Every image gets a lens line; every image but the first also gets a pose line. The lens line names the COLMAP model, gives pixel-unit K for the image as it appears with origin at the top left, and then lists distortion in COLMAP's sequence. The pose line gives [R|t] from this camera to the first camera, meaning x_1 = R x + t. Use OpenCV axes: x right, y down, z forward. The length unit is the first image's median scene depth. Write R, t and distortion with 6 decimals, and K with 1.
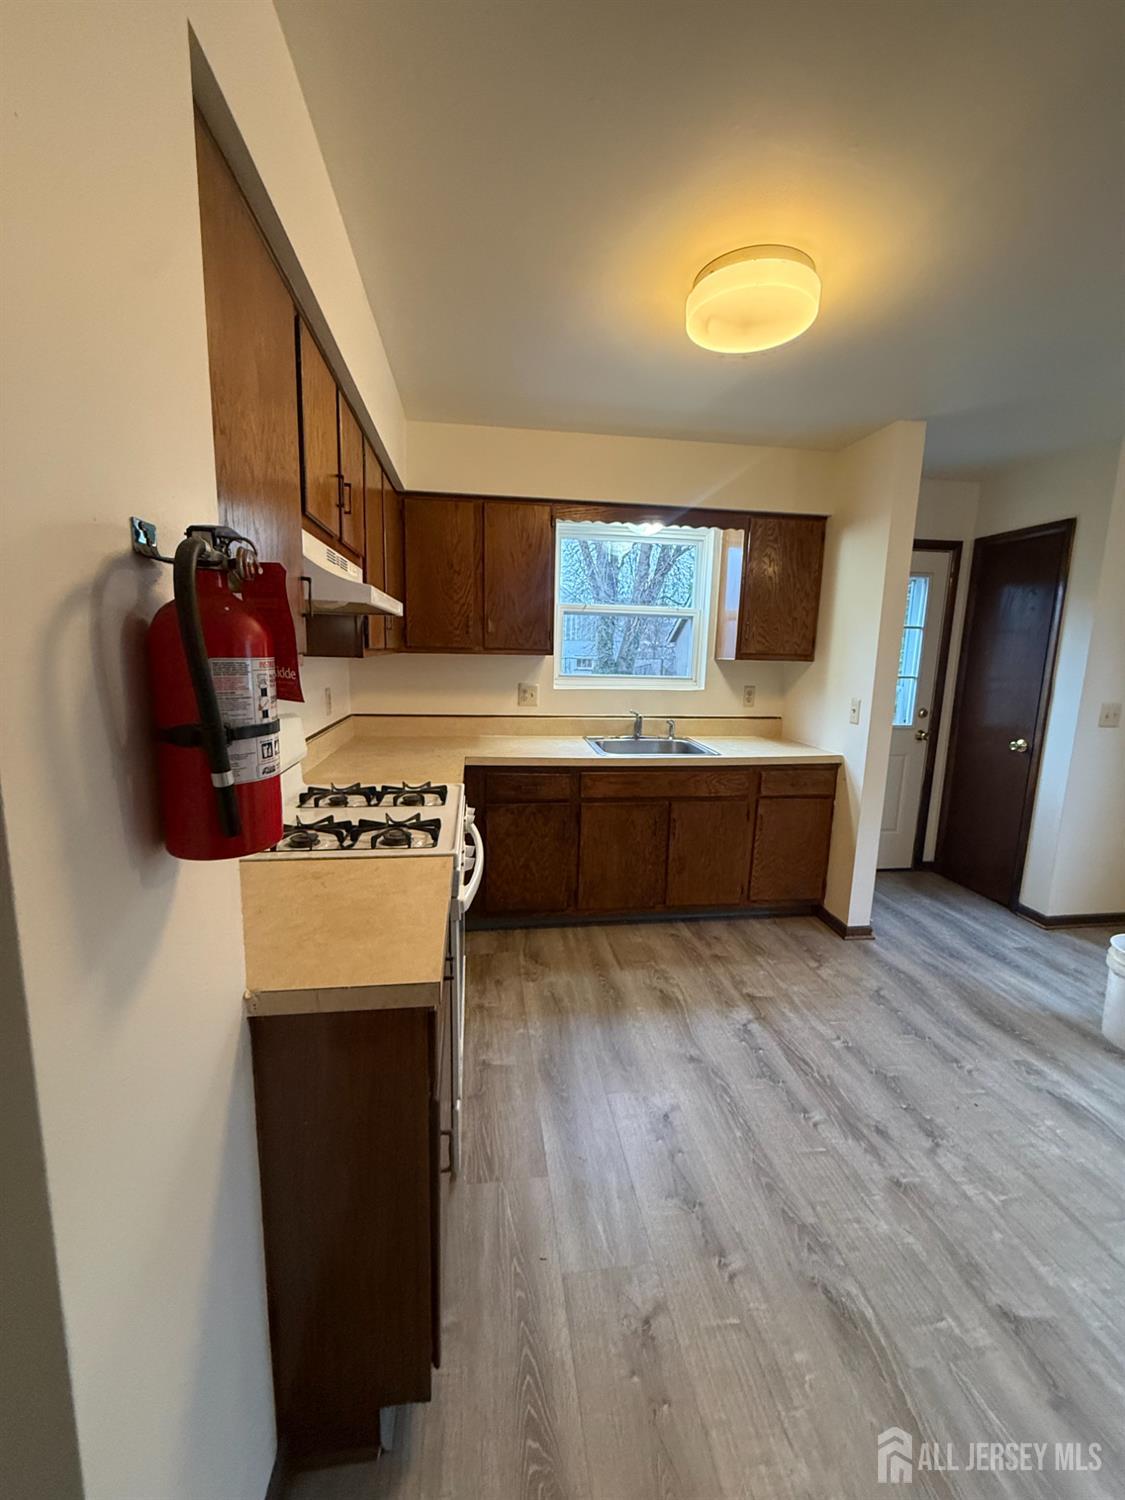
lens RADIAL K [[601.2, 0, 560.5], [0, 601.2, 744.3], [0, 0, 1]] dist [-0.000173, -0.000373]
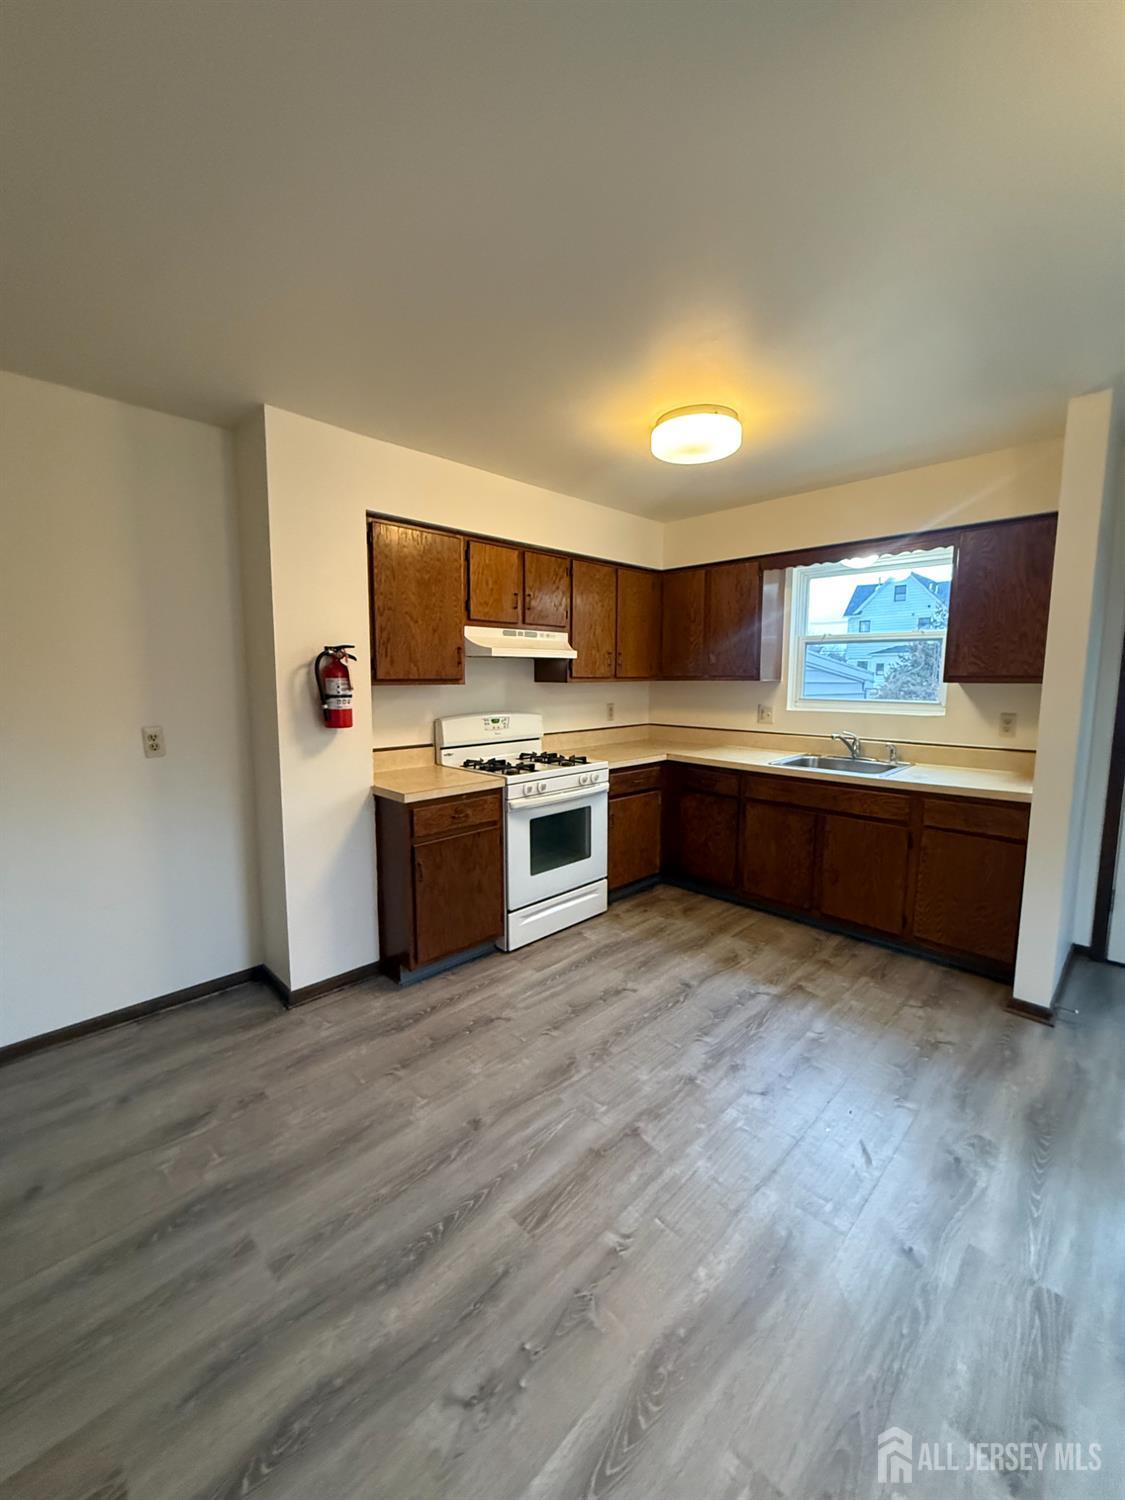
lens RADIAL K [[611.2, 0, 560.2], [0, 611.2, 742.0], [0, 0, 1]] dist [-0.000346, 0.000078]
pose [[0.593589, 0.066372, -0.802027, 0.827596], [-0.115345, 0.993320, -0.003165, 0.027667], [0.796459, 0.094388, 0.597280, -0.046358]]
